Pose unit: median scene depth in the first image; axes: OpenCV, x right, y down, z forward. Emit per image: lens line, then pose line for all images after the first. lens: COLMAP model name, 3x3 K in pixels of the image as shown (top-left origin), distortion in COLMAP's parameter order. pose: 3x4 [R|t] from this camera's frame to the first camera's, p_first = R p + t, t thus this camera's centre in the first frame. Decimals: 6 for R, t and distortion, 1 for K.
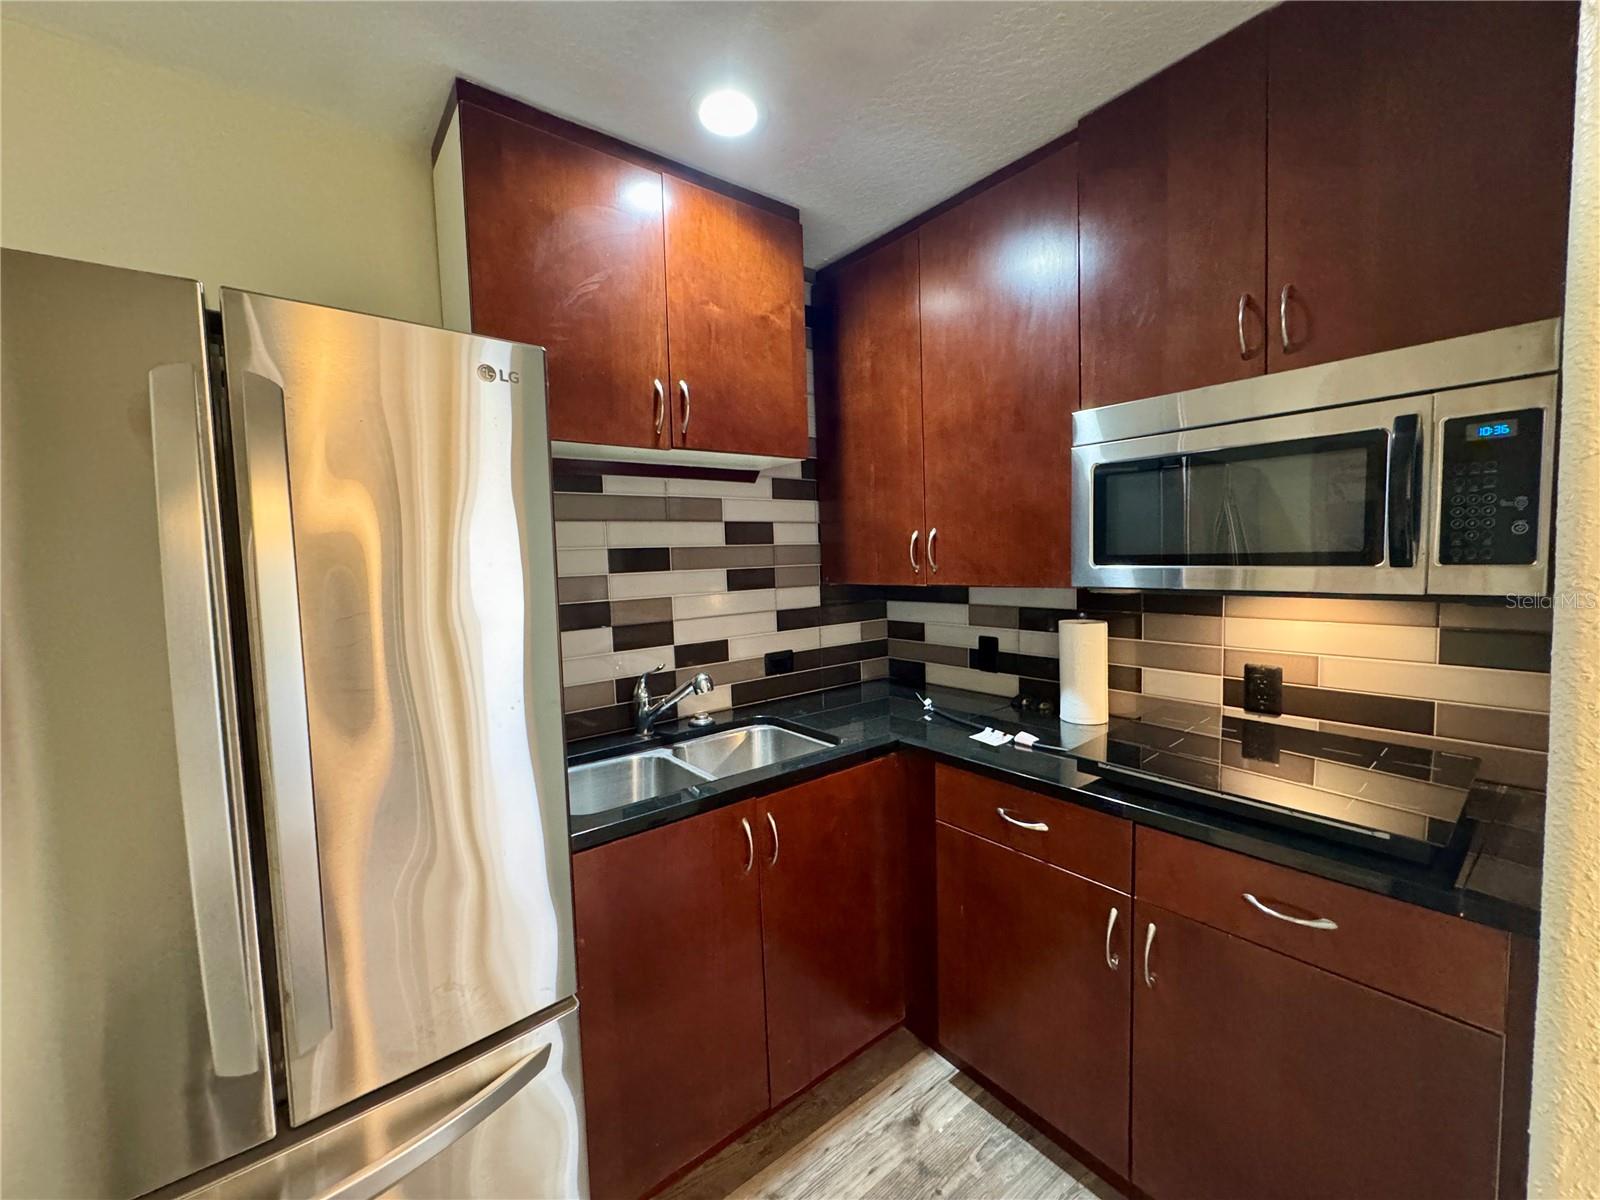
lens RADIAL K [[639.6, 0, 799.3], [0, 639.6, 595.0], [0, 0, 1]] dist [-0.002560, 0.000061]
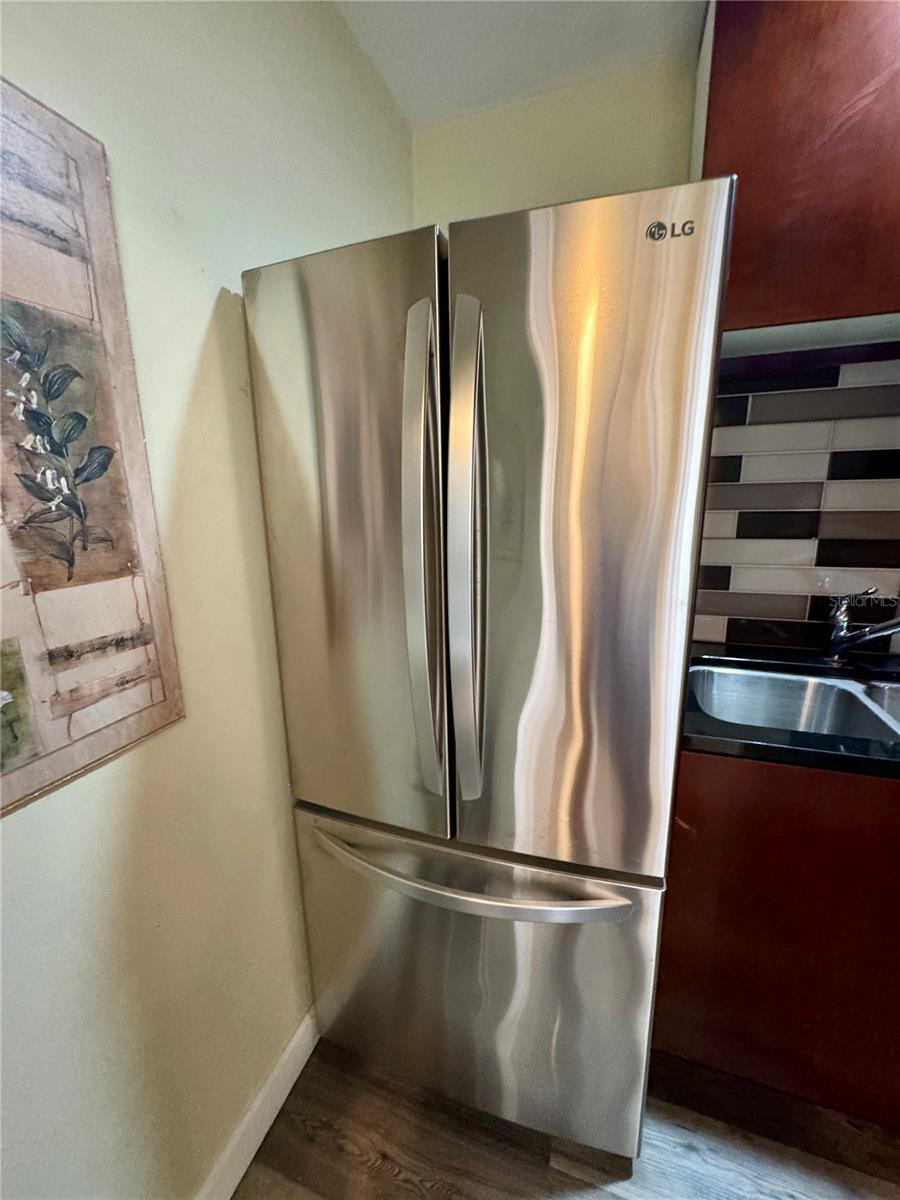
lens RADIAL K [[479.7, 0, 447.8], [0, 479.7, 605.1], [0, 0, 1]] dist [-0.002560, 0.000061]
pose [[0.525398, 0.203667, -0.826122, 0.018350], [-0.050674, 0.976696, 0.208561, 0.026382], [0.849346, -0.067715, 0.523474, 0.181025]]
